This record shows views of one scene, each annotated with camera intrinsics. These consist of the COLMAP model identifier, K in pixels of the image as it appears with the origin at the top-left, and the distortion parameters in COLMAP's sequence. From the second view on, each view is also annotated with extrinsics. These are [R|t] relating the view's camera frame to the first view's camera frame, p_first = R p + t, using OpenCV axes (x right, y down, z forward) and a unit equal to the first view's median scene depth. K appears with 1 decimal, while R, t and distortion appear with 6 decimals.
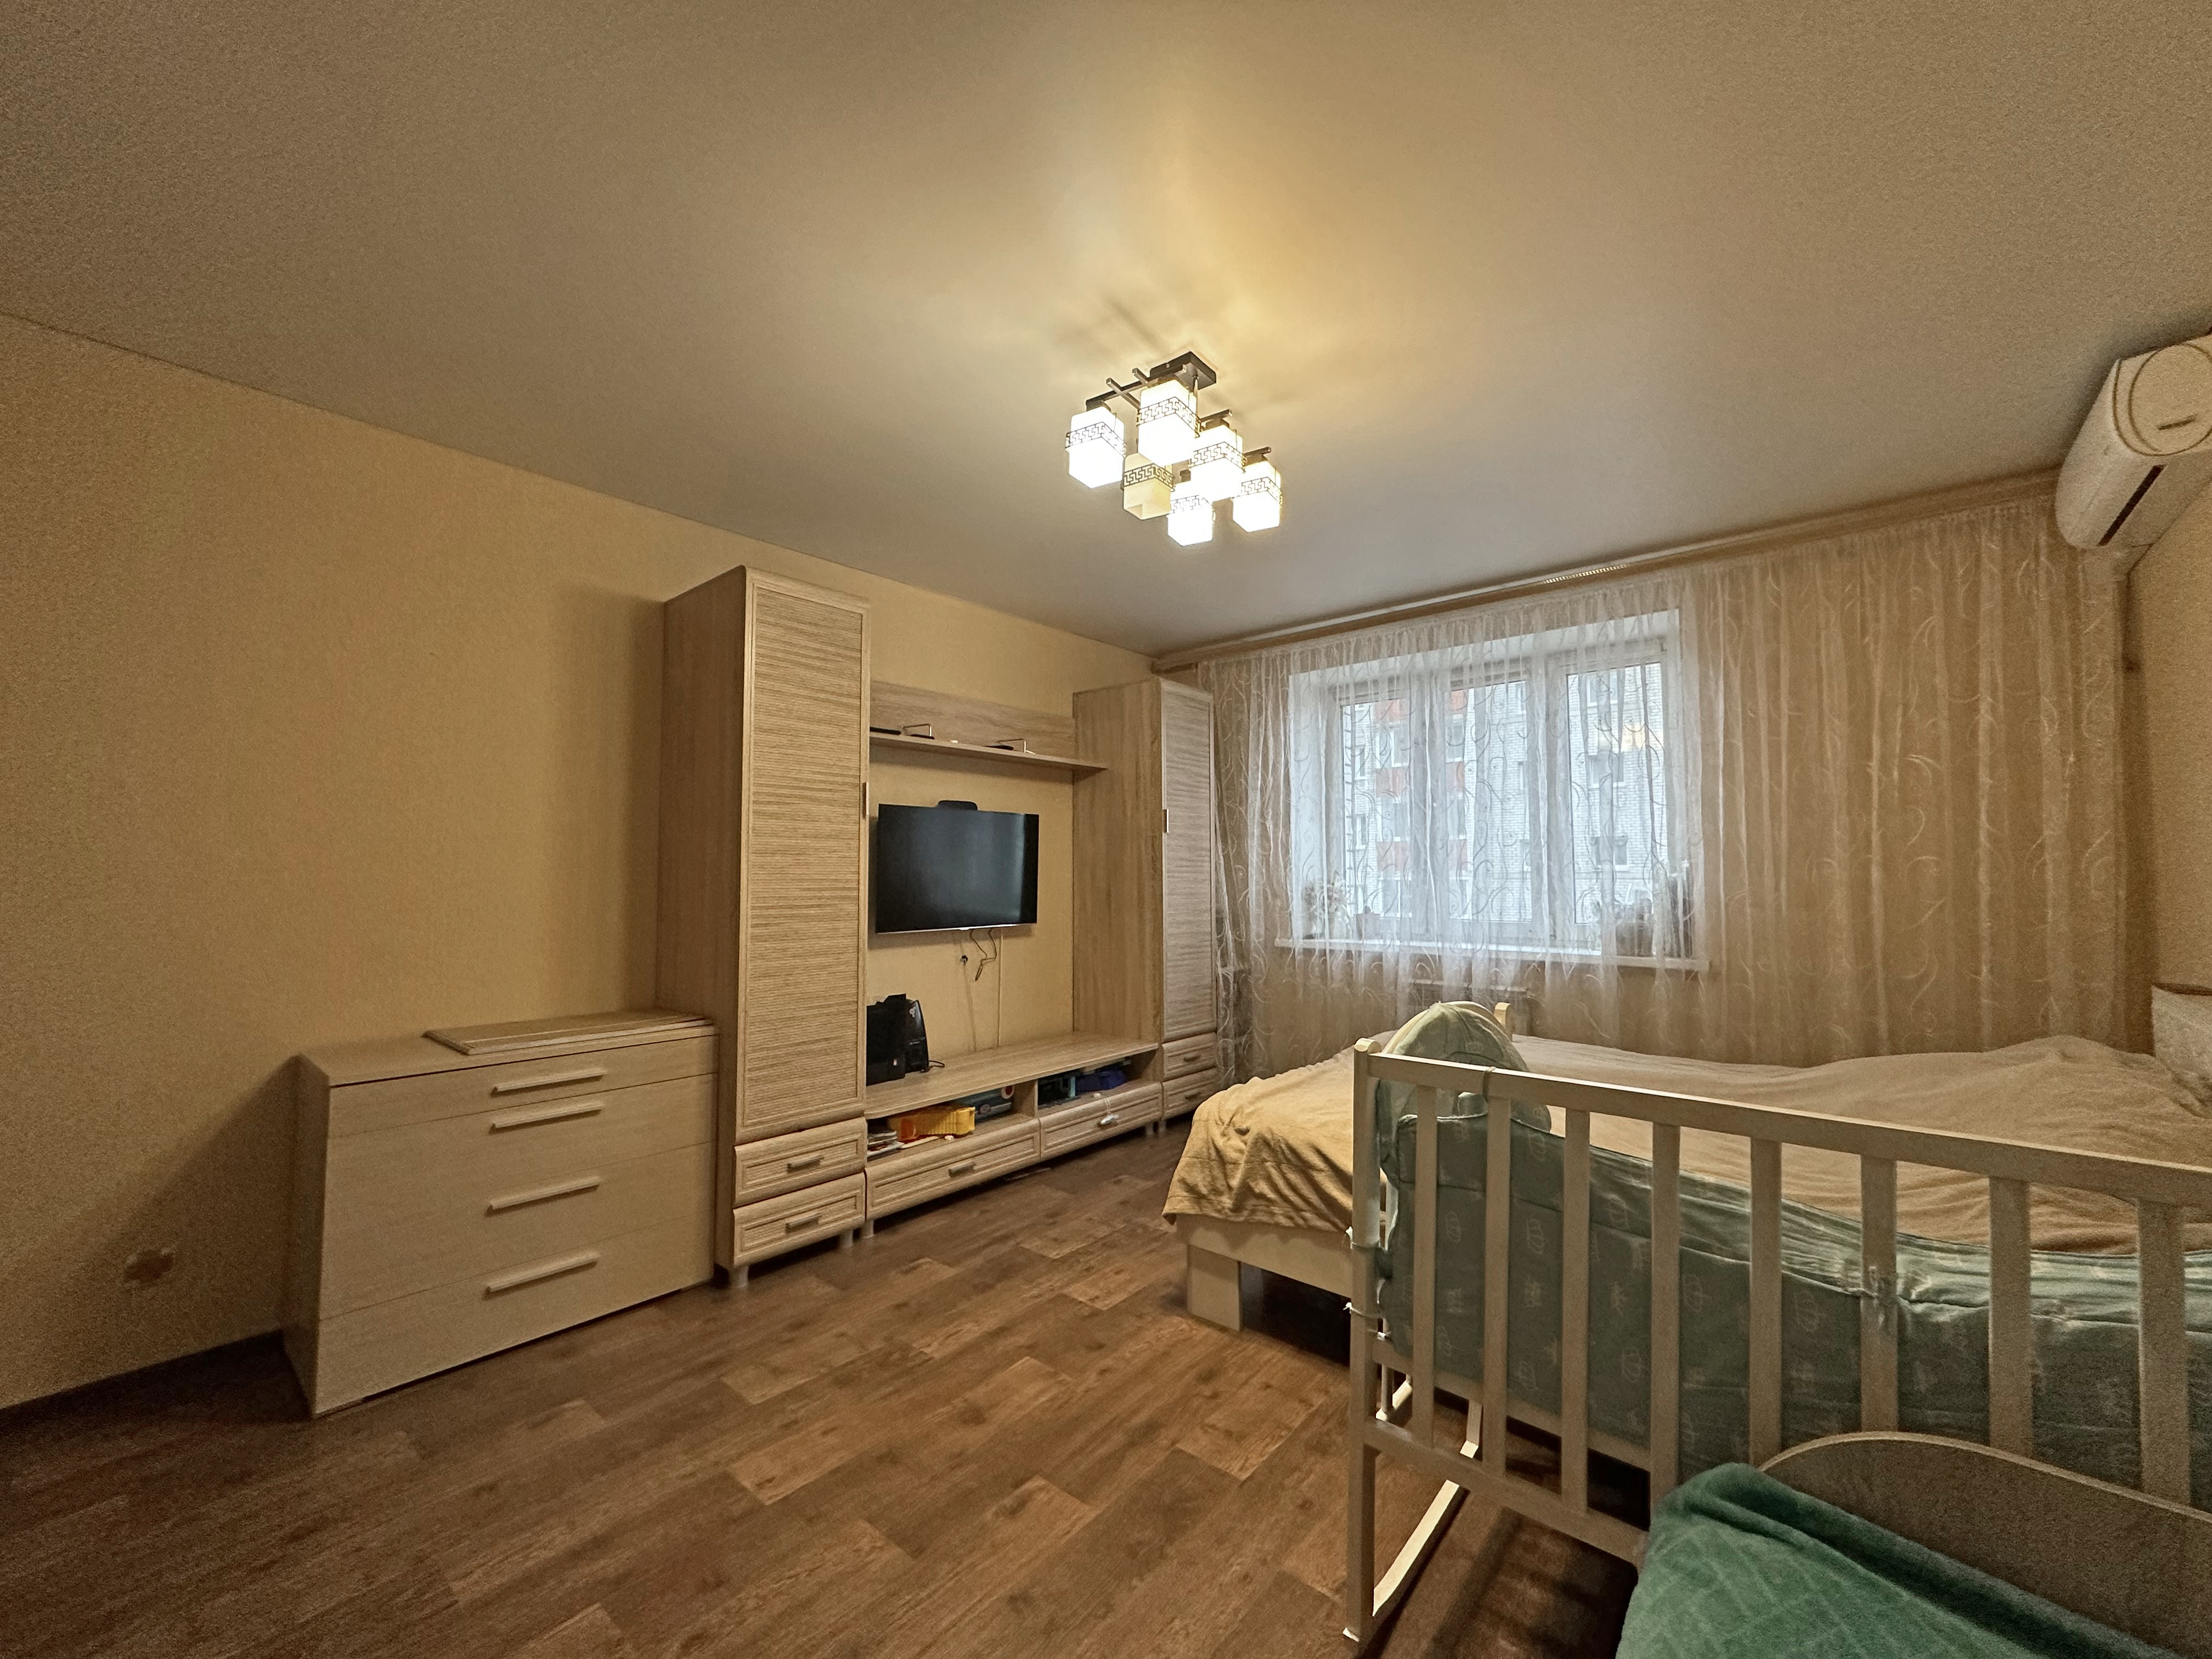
lens RADIAL K [[880.2, 0, 1102.2], [0, 880.2, 828.7], [0, 0, 1]] dist [-0.000192, -0.000860]
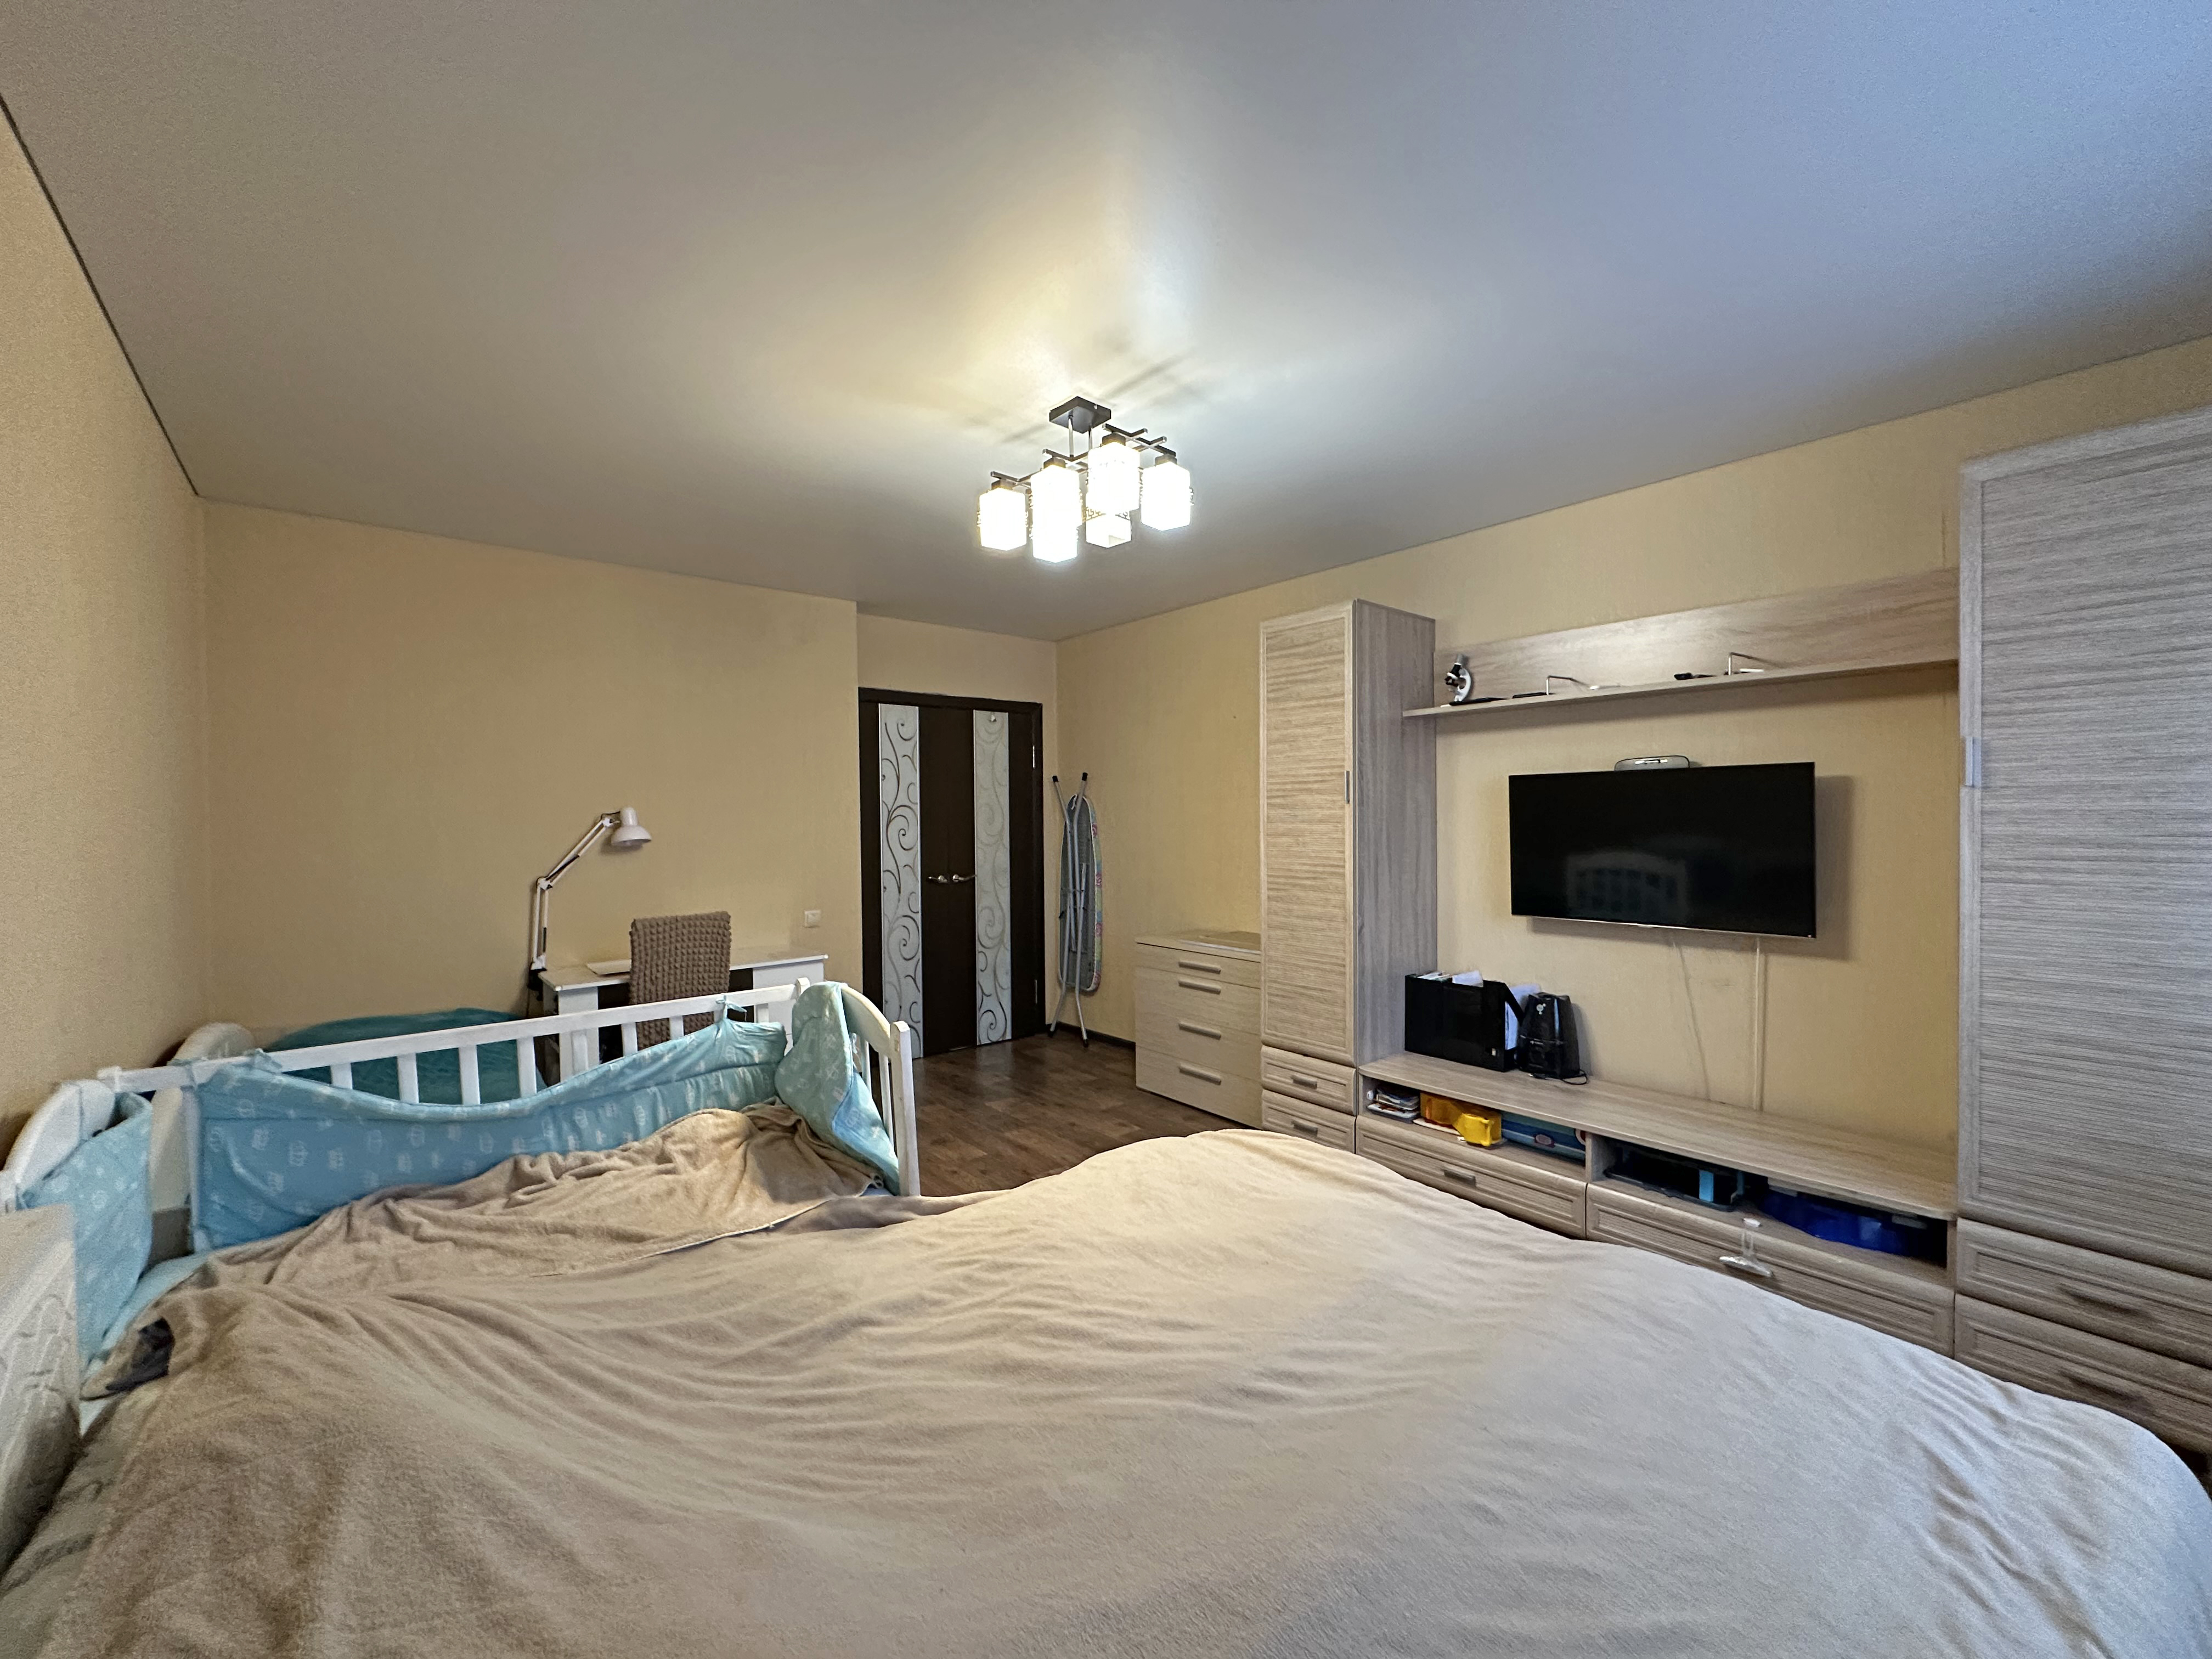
lens RADIAL K [[880.2, 0, 1108.1], [0, 880.2, 827.5], [0, 0, 1]] dist [-0.000192, -0.000860]
pose [[-0.156391, 0.016612, -0.987555, 1.047101], [0.063242, 0.997975, 0.006772, -0.009394], [0.985668, -0.061396, -0.157125, 1.047542]]
